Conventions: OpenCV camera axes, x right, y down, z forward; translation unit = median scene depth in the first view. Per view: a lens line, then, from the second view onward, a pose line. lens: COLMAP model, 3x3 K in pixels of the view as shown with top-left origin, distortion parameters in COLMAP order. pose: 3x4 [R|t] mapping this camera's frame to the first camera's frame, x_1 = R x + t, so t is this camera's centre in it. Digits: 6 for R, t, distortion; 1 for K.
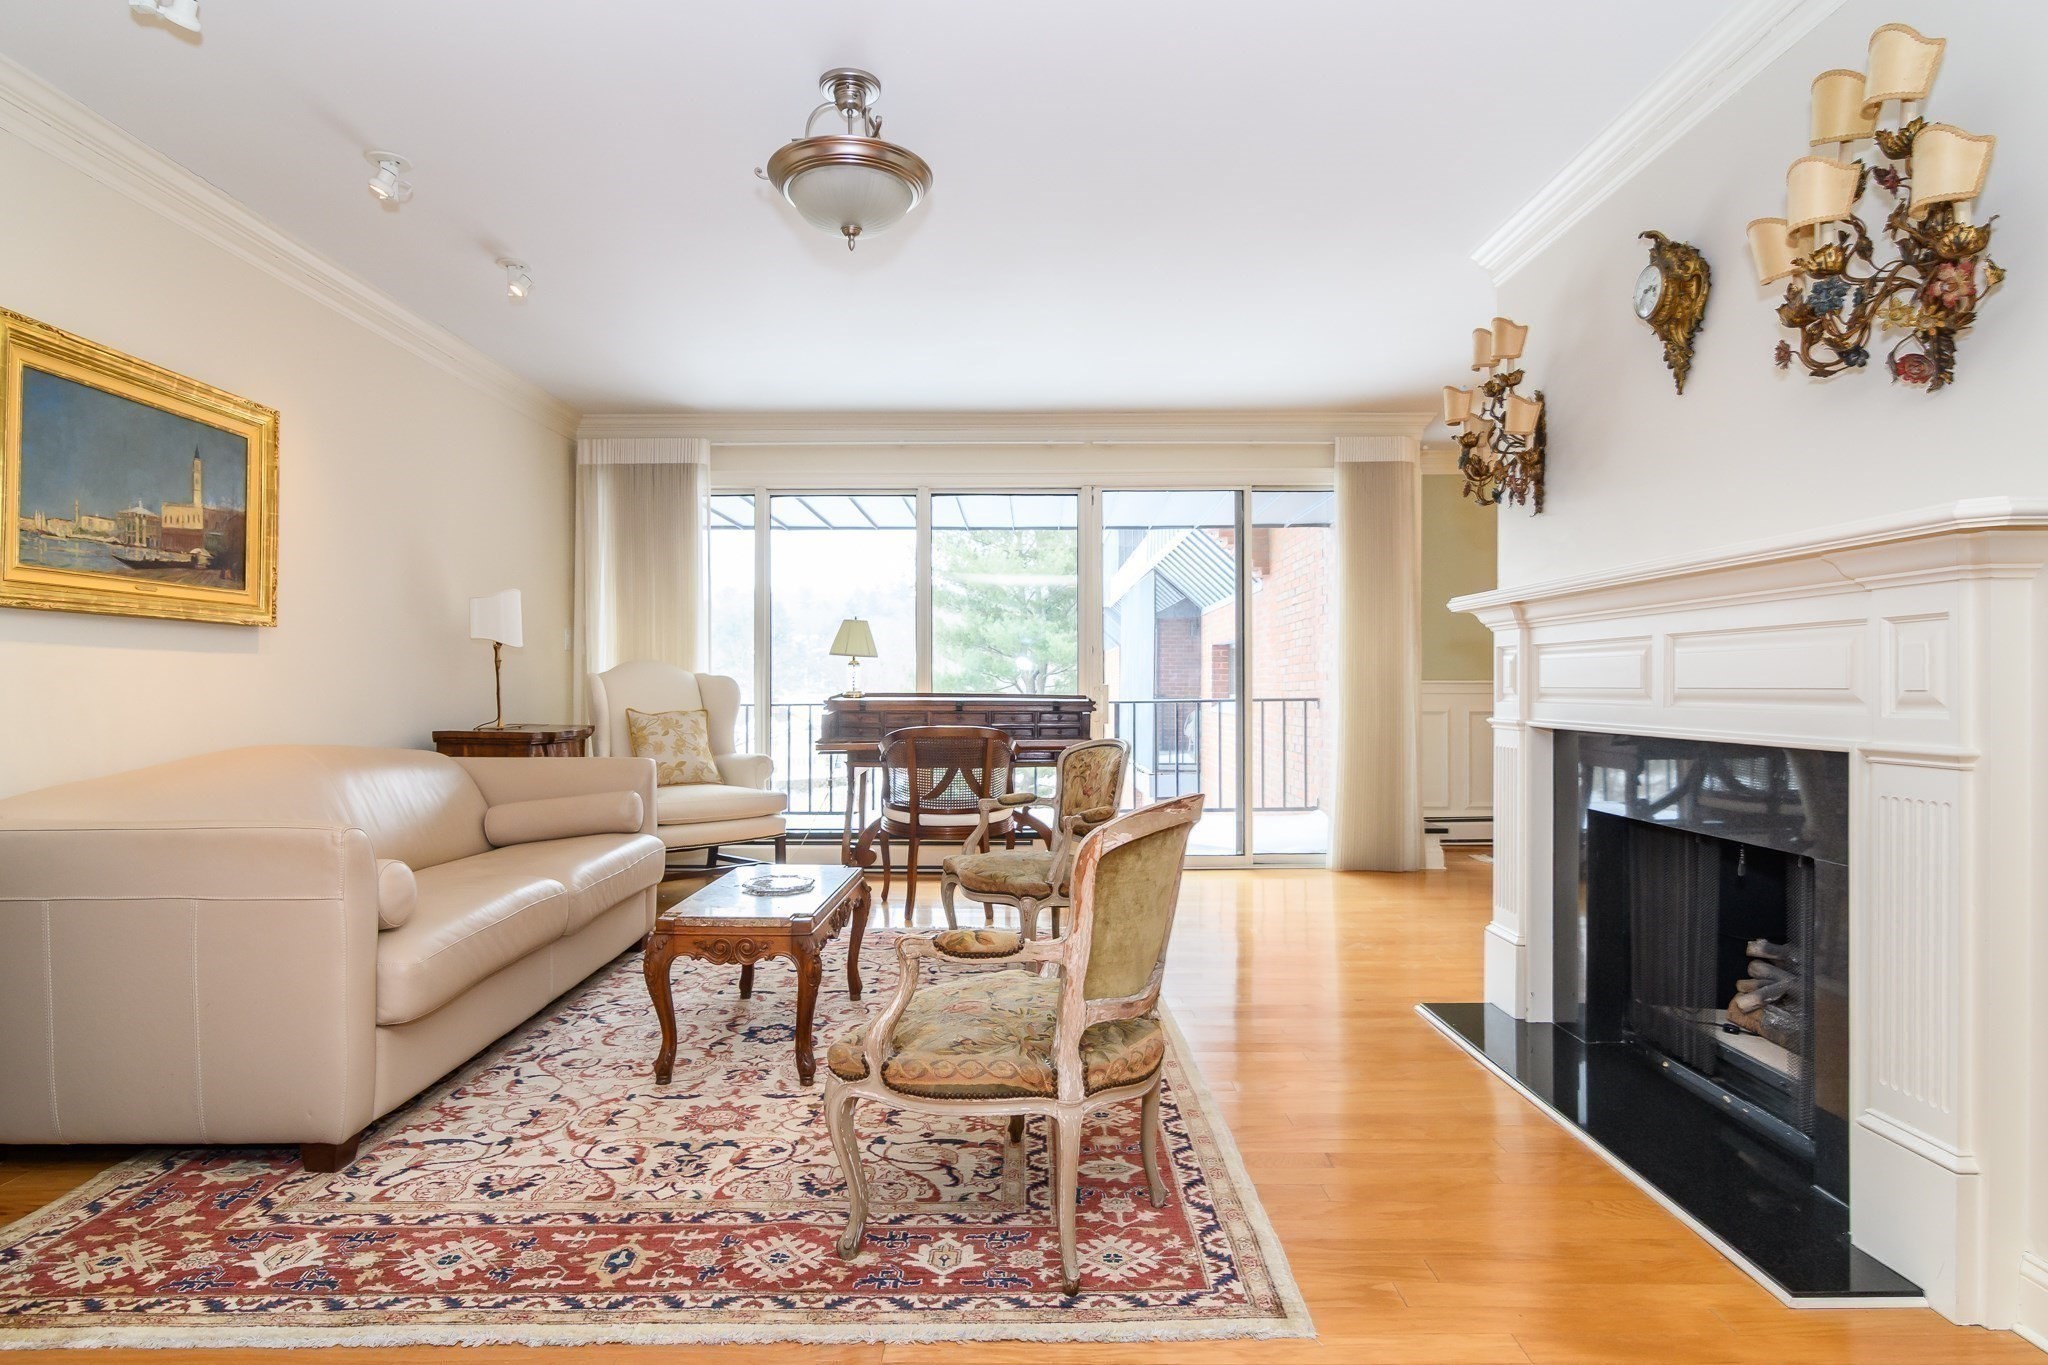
lens RADIAL K [[1099.0, 0, 1020.0], [0, 1099.0, 680.8], [0, 0, 1]] dist [-0.000963, -0.000710]
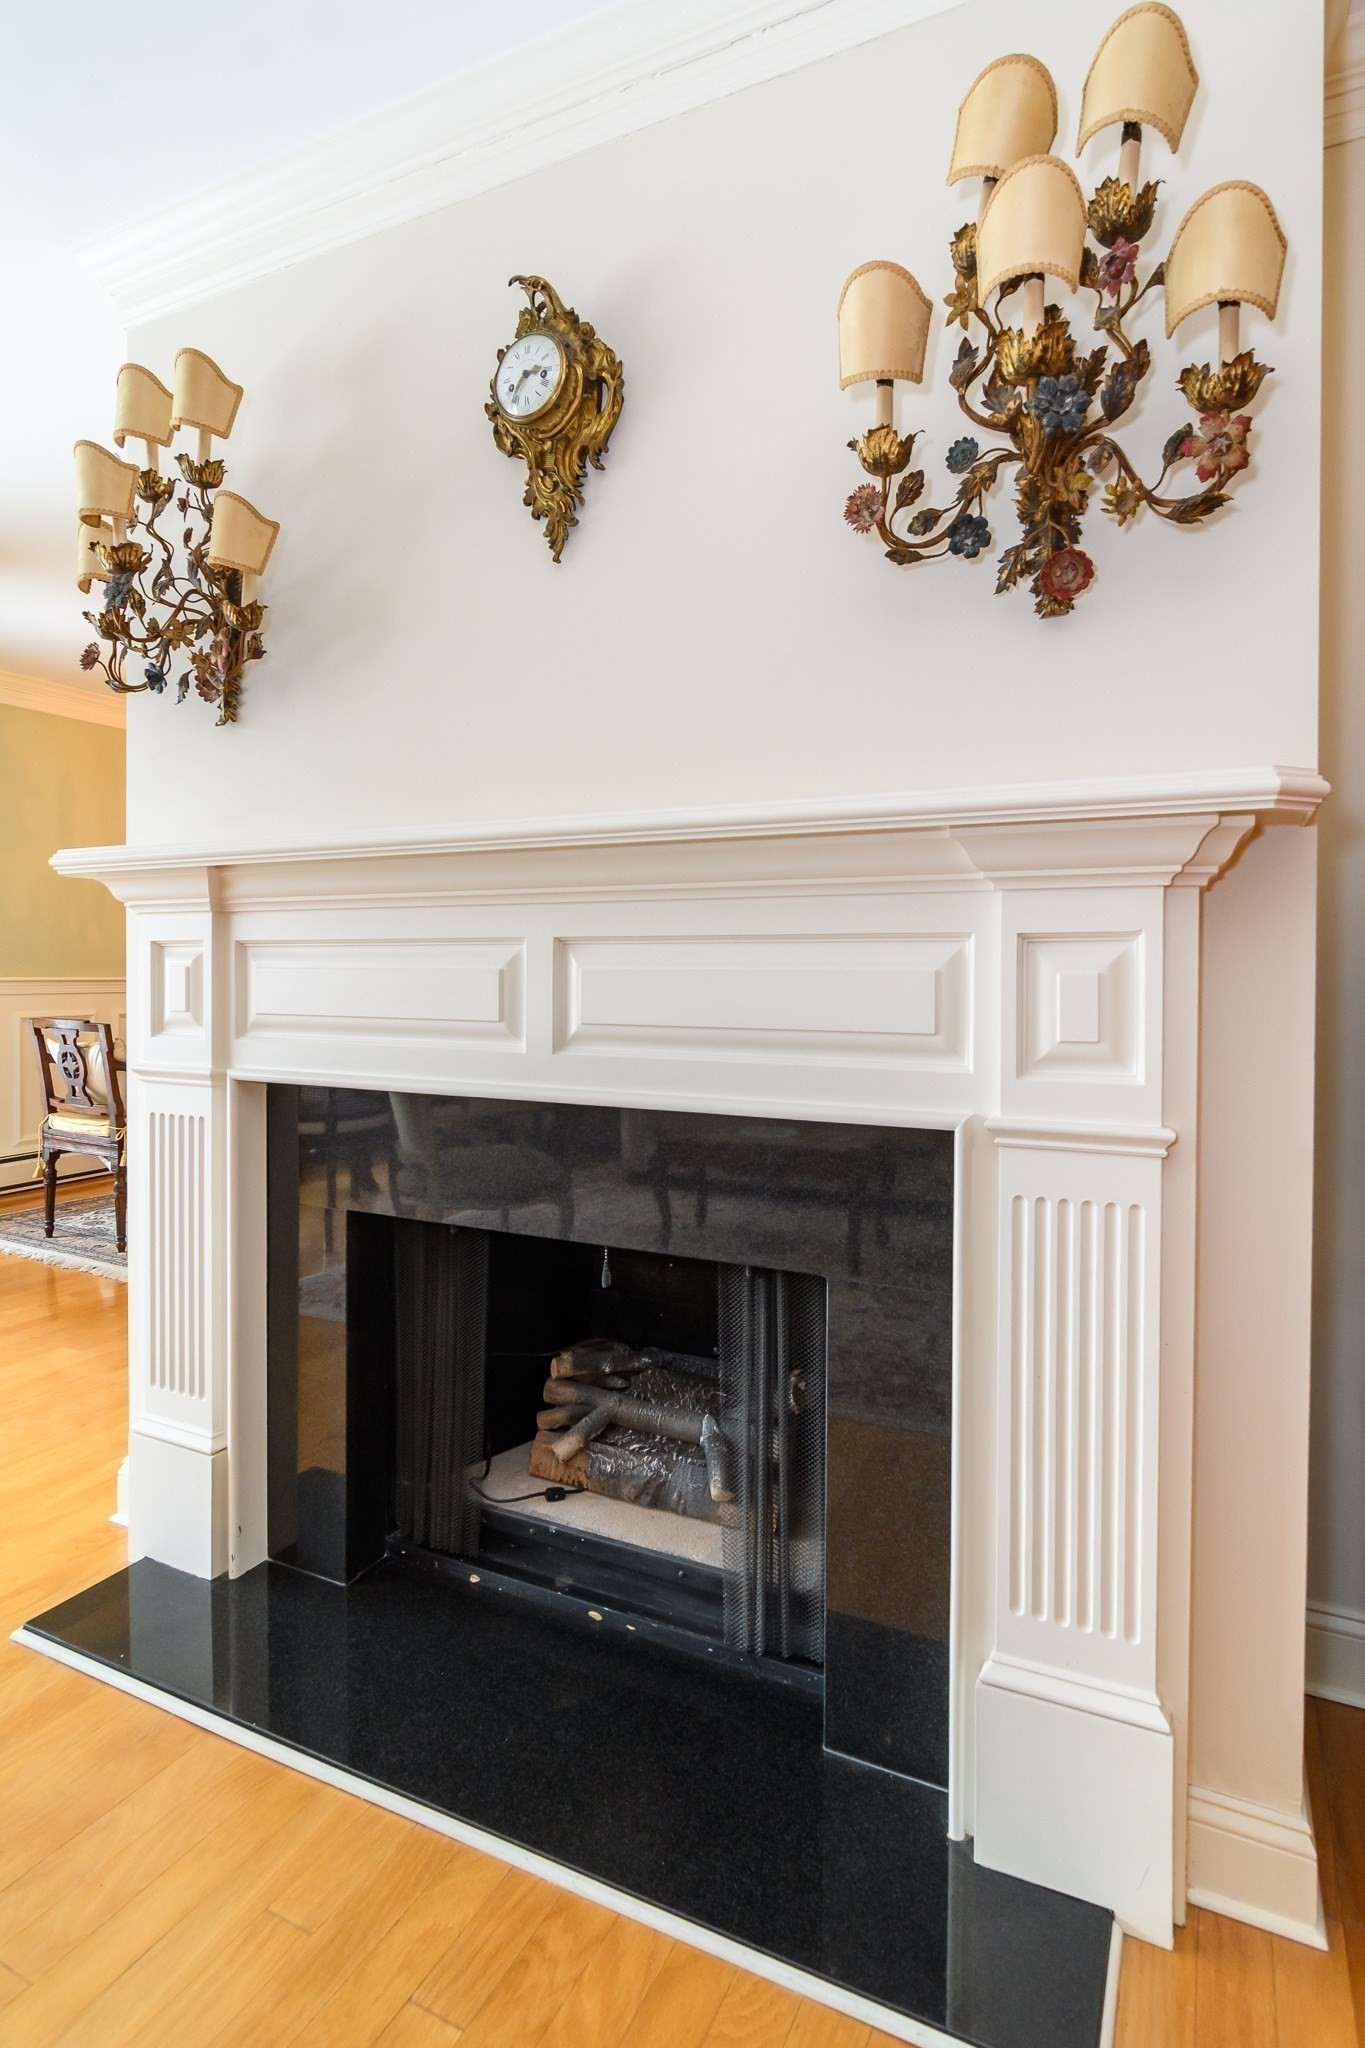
lens RADIAL K [[1052.2, 0, 687.1], [0, 1052.2, 1002.6], [0, 0, 1]] dist [-0.004058, 0.000212]
pose [[0.438673, -0.011275, 0.898576, 0.075817], [-0.011010, 0.999779, 0.017920, -0.014922], [-0.898579, -0.017754, 0.438452, 0.627561]]
